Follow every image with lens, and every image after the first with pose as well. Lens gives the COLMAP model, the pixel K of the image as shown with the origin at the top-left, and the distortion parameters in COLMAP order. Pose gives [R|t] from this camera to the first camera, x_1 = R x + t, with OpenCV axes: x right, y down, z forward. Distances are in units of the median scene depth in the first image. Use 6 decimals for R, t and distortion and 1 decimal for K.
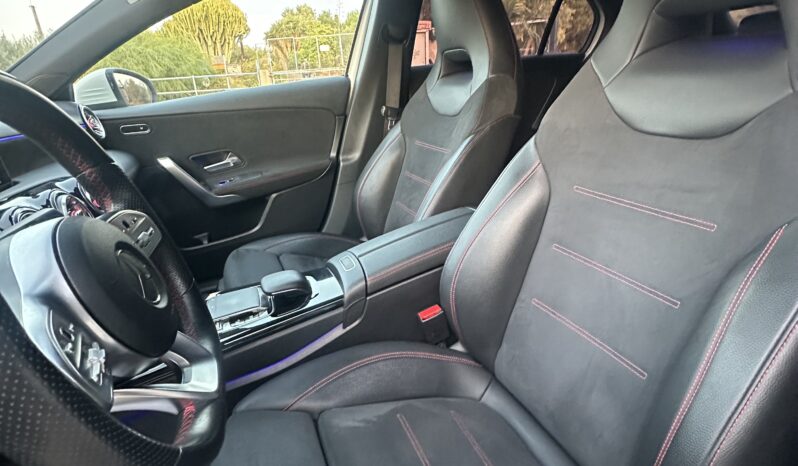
lens RADIAL K [[424.6, 0, 396.3], [0, 424.6, 233.5], [0, 0, 1]] dist [-0.002570, -0.001460]
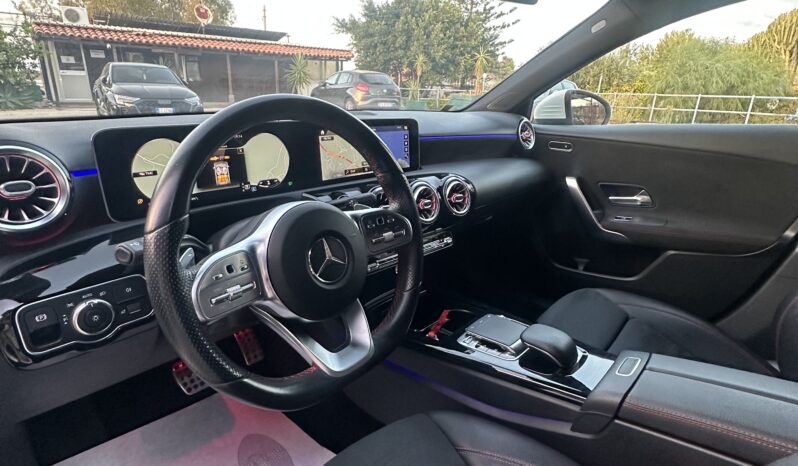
lens RADIAL K [[424.6, 0, 396.3], [0, 424.6, 233.5], [0, 0, 1]] dist [-0.002570, -0.001460]
pose [[0.440433, 0.353439, -0.825288, 0.161980], [-0.375240, 0.907574, 0.188425, -0.088054], [0.815607, 0.226692, 0.532350, 0.131950]]
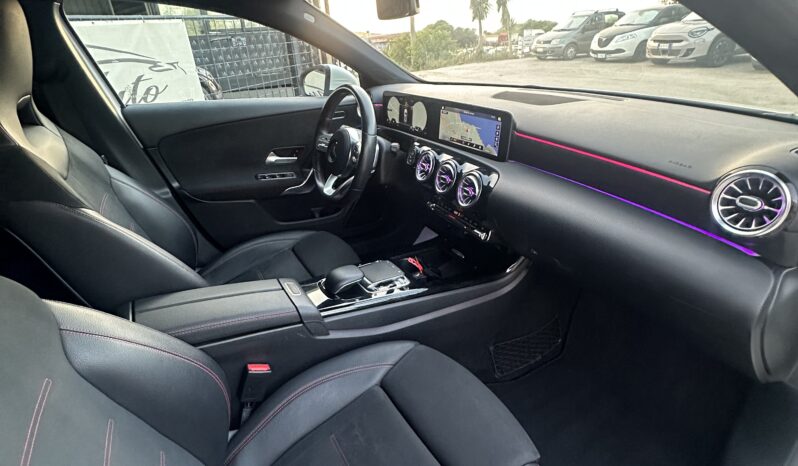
lens RADIAL K [[421.2, 0, 398.3], [0, 421.2, 230.4], [0, 0, 1]] dist [0.000355, 0.000602]
pose [[-0.981728, 0.164911, -0.094944, -0.210547], [0.045506, 0.687928, 0.724350, -0.554926], [0.184768, 0.706795, -0.682863, 1.141781]]
